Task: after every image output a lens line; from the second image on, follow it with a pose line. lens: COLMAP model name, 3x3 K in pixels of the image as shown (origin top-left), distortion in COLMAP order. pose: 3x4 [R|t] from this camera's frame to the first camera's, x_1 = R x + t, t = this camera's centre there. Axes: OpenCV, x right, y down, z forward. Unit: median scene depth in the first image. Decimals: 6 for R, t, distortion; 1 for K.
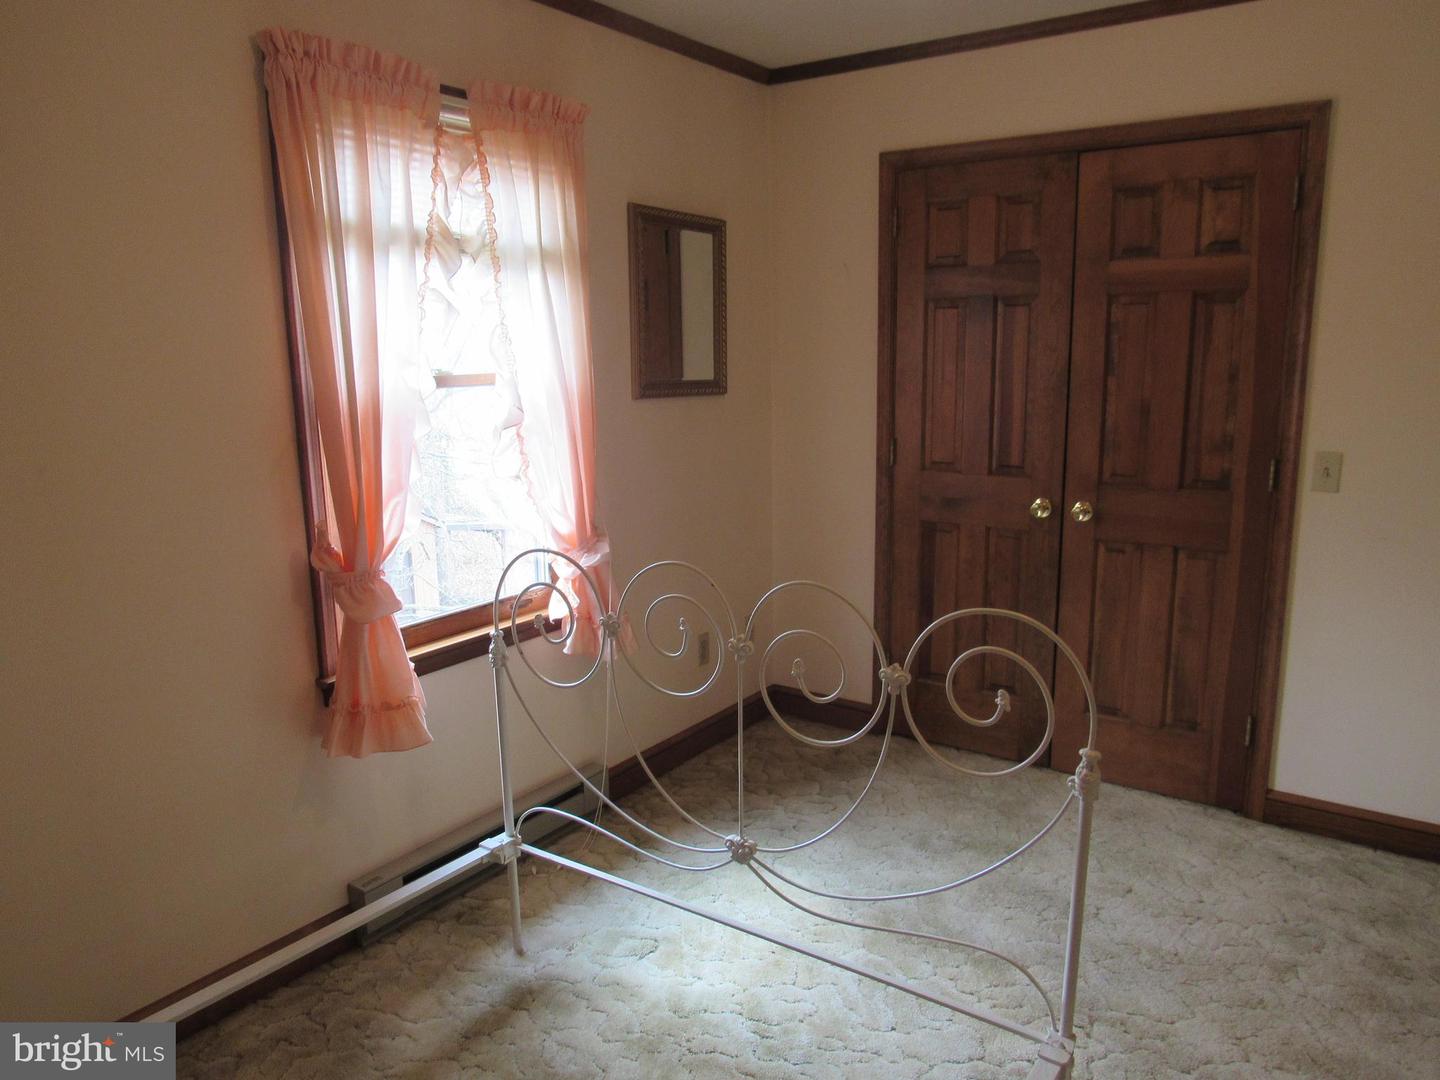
lens RADIAL K [[1041.1, 0, 720.0], [0, 1041.1, 540.0], [0, 0, 1]] dist [-0.031173, 0.025848]
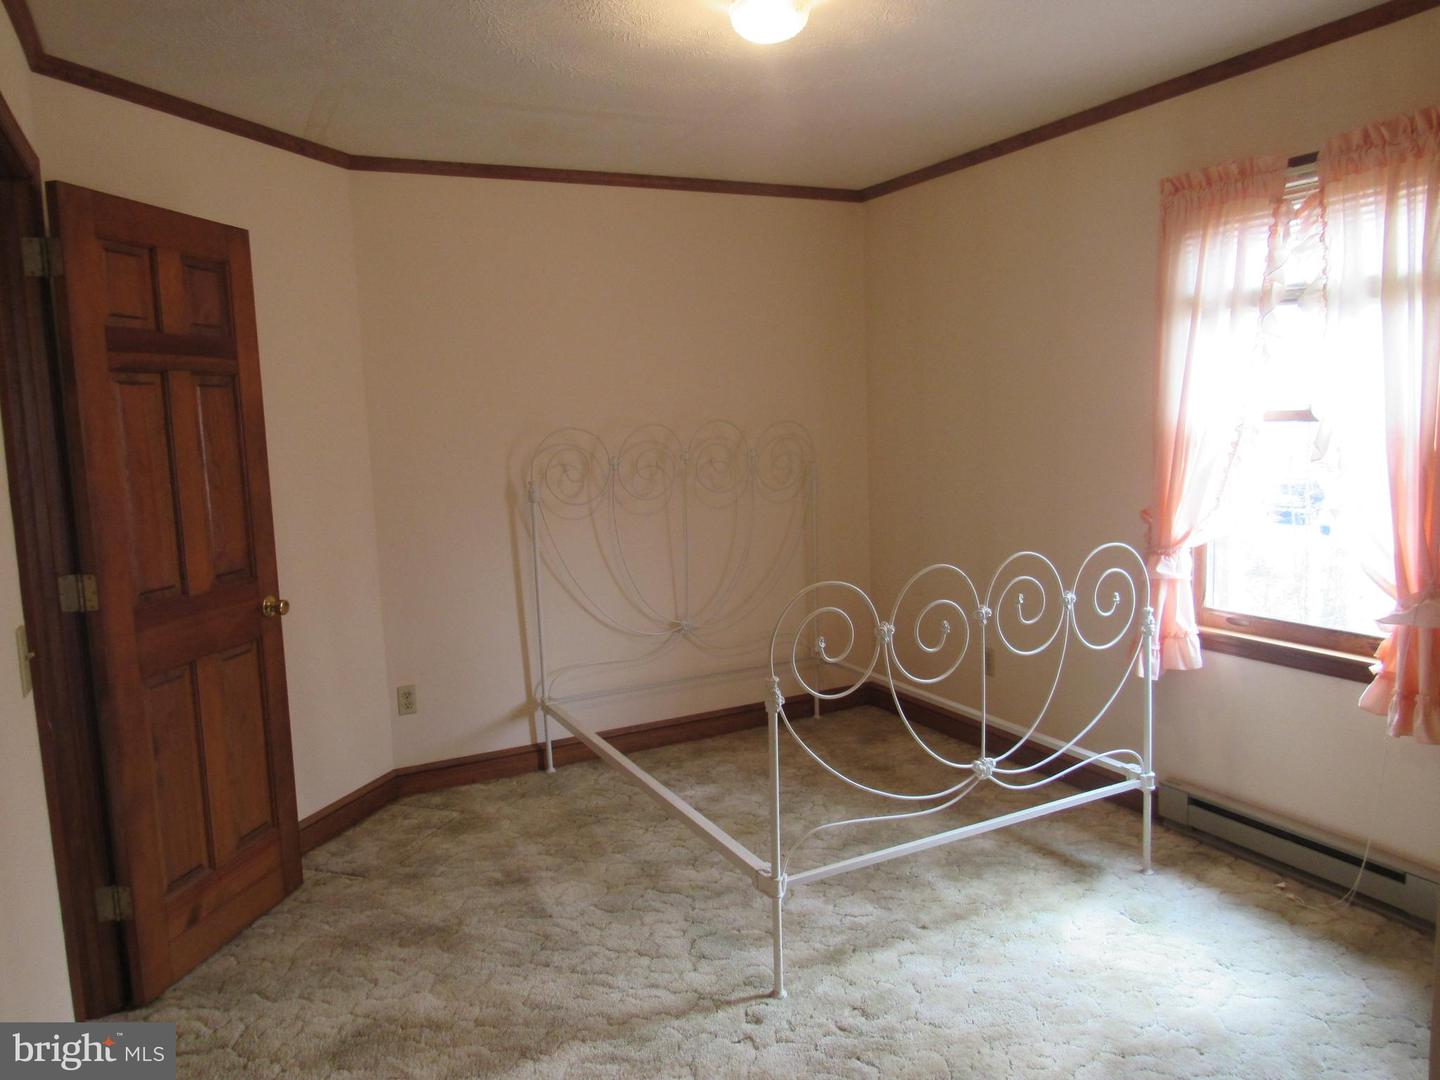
lens RADIAL K [[1041.1, 0, 720.0], [0, 1041.1, 540.0], [0, 0, 1]] dist [-0.031173, 0.025848]
pose [[-0.476216, 0.132916, -0.869225, 1.095620], [-0.125342, 0.968155, 0.216714, -0.196455], [0.870349, 0.212153, -0.444391, 1.044193]]
